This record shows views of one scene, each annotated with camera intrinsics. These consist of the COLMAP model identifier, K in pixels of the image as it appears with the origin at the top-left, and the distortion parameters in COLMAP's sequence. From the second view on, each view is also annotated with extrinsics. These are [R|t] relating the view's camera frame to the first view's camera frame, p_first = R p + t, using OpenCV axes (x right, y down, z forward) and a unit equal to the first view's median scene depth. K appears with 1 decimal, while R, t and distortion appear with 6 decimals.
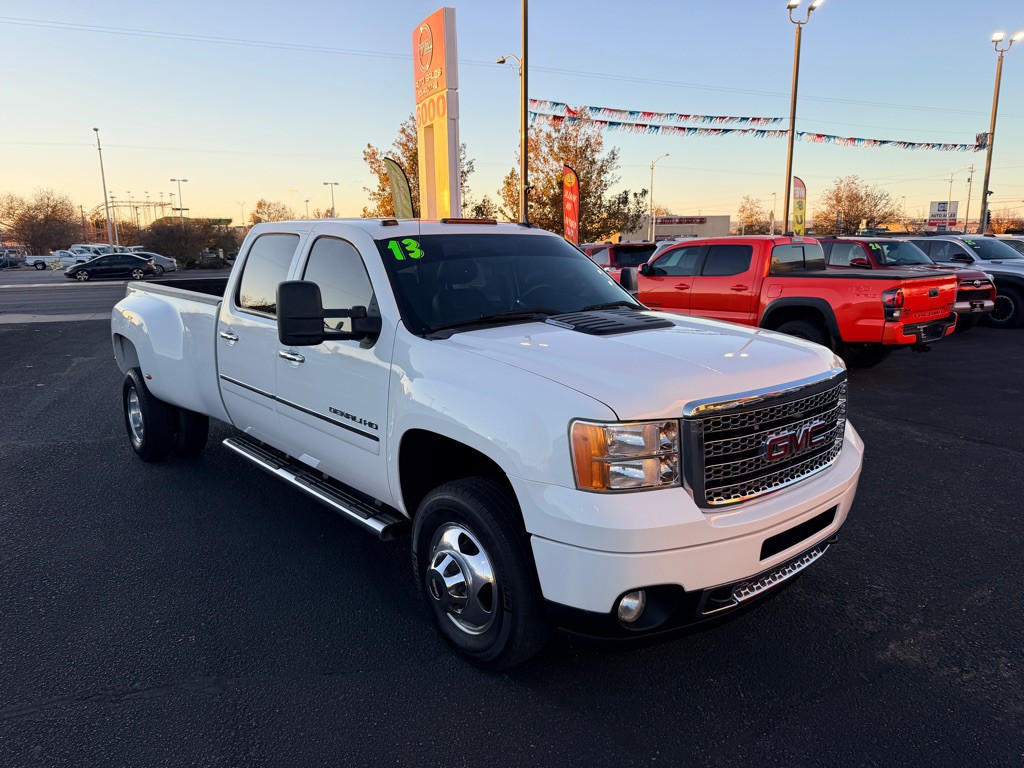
lens RADIAL K [[722.8, 0, 507.7], [0, 722.8, 394.9], [0, 0, 1]] dist [0.010289, -0.023781]
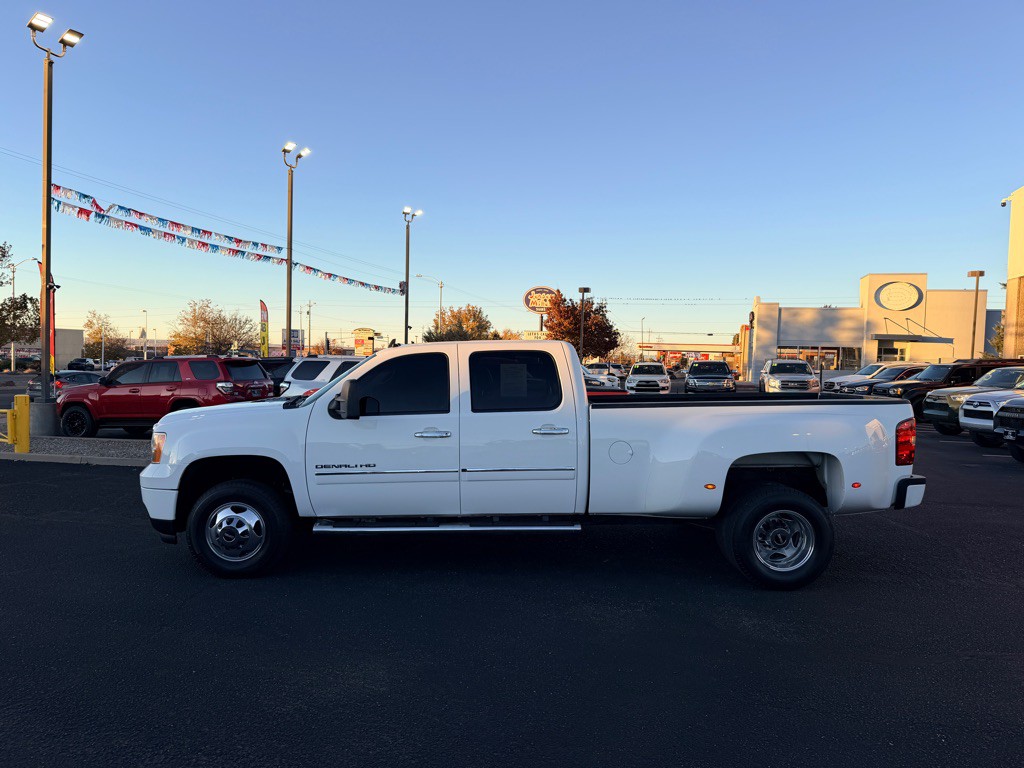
lens RADIAL K [[722.8, 0, 505.4], [0, 722.8, 392.7], [0, 0, 1]] dist [0.010289, -0.023781]
pose [[0.642756, -0.005504, 0.766051, -0.269511], [0.131386, 0.985950, -0.103156, -0.019636], [-0.754720, 0.166953, 0.634448, 0.123014]]
